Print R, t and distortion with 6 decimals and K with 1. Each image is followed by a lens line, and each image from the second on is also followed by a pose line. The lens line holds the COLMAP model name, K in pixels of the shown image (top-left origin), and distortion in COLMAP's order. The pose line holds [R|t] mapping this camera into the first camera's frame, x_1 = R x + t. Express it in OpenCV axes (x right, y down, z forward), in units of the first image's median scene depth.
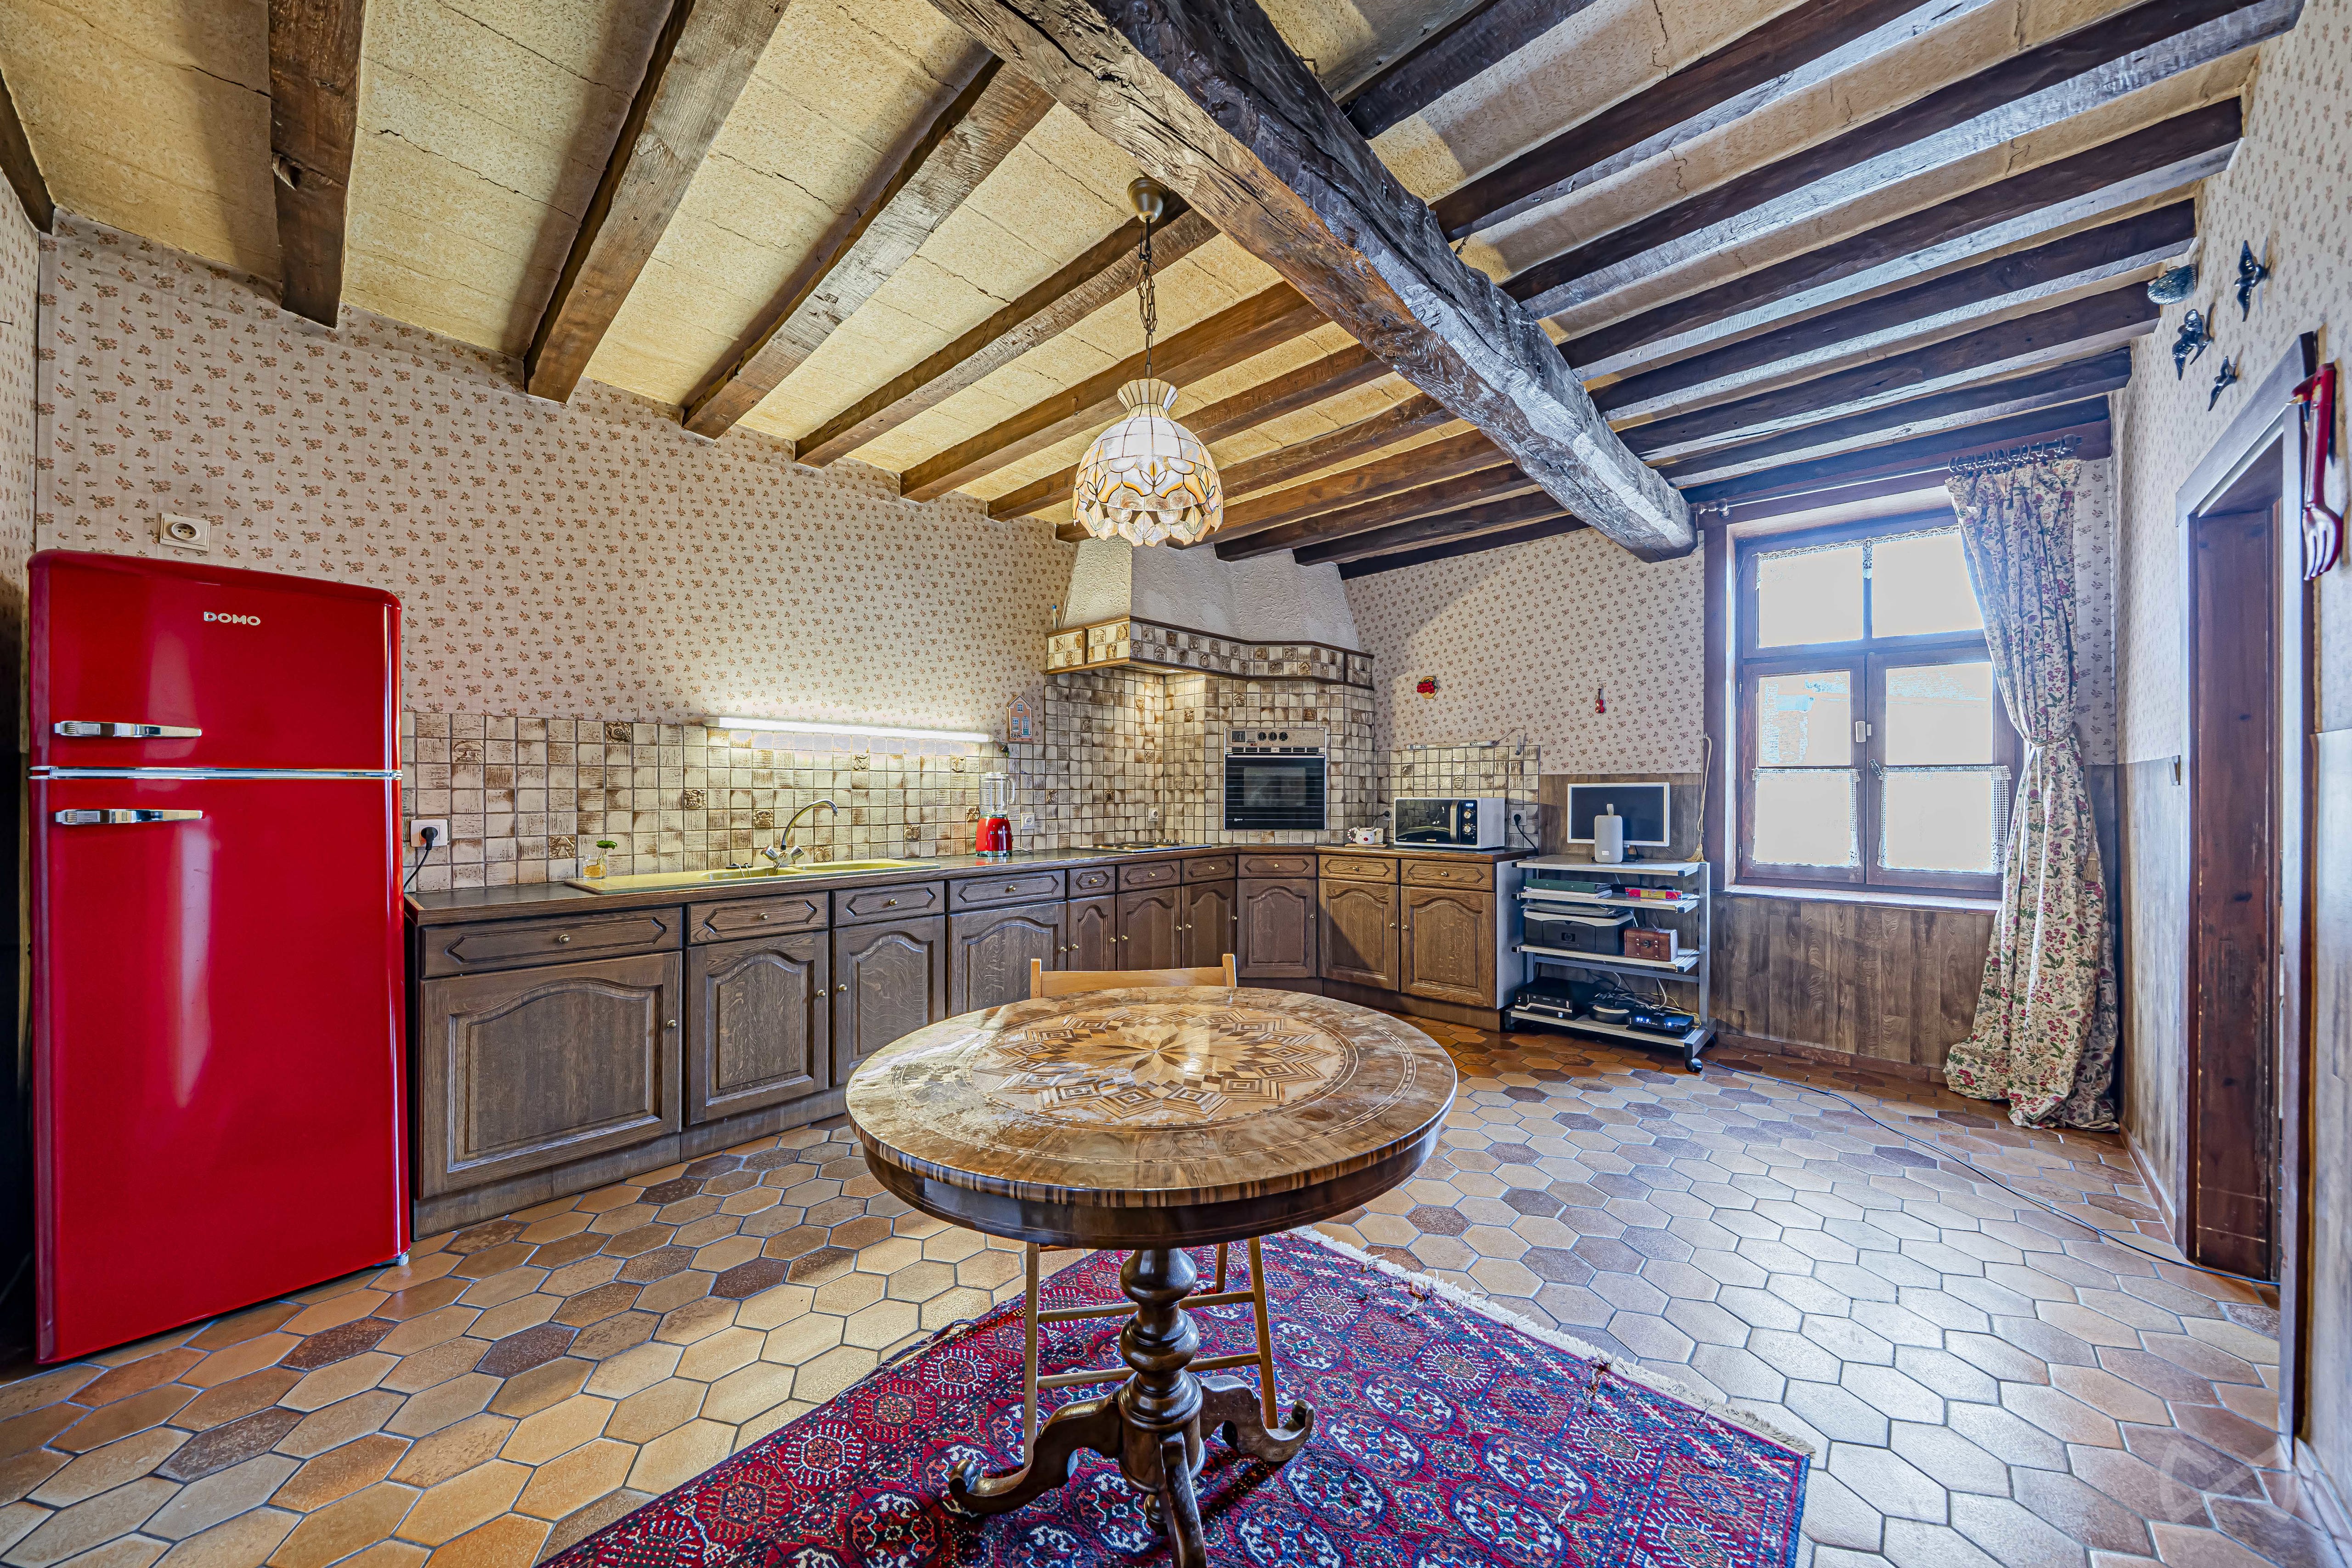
lens RADIAL K [[807.7, 0, 1198.0], [0, 807.7, 797.5], [0, 0, 1]] dist [-0.002466, -0.000293]
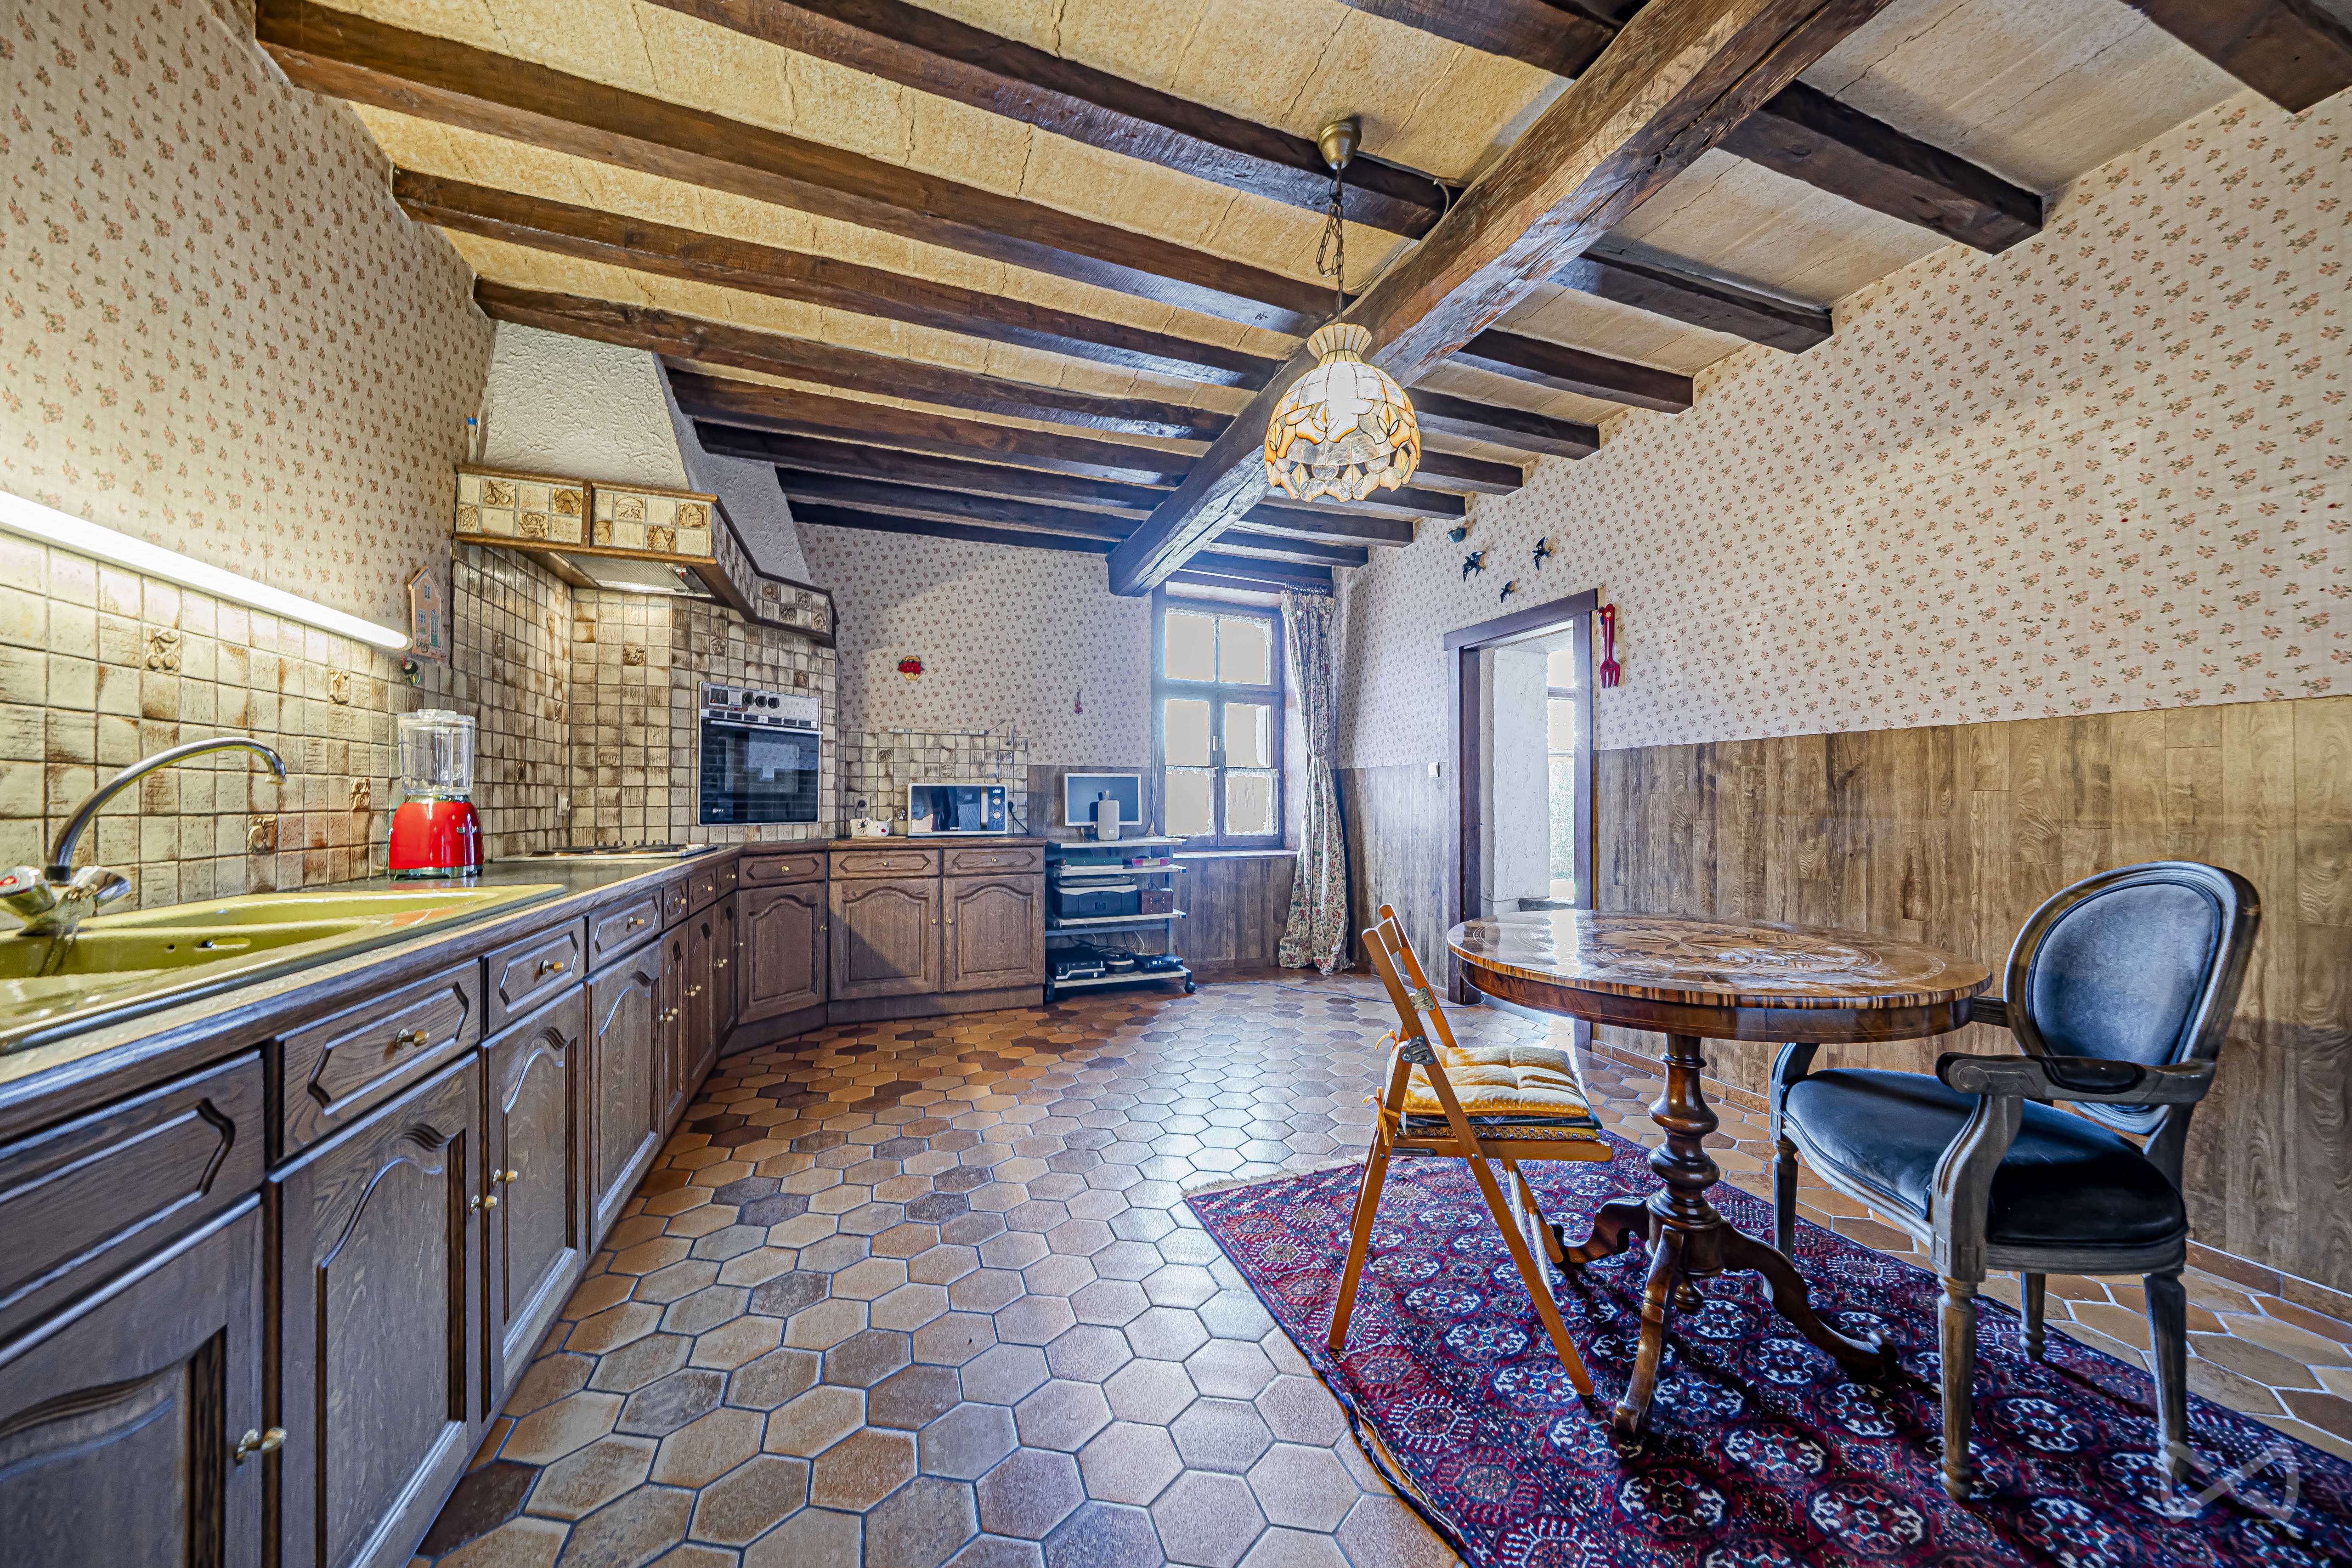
lens RADIAL K [[807.7, 0, 1194.0], [0, 807.7, 792.7], [0, 0, 1]] dist [-0.002466, -0.000293]
pose [[0.446710, 0.010947, 0.894612, -0.462899], [0.005295, 0.999875, -0.014879, 0.027630], [-0.894663, 0.011383, 0.446596, 0.332807]]
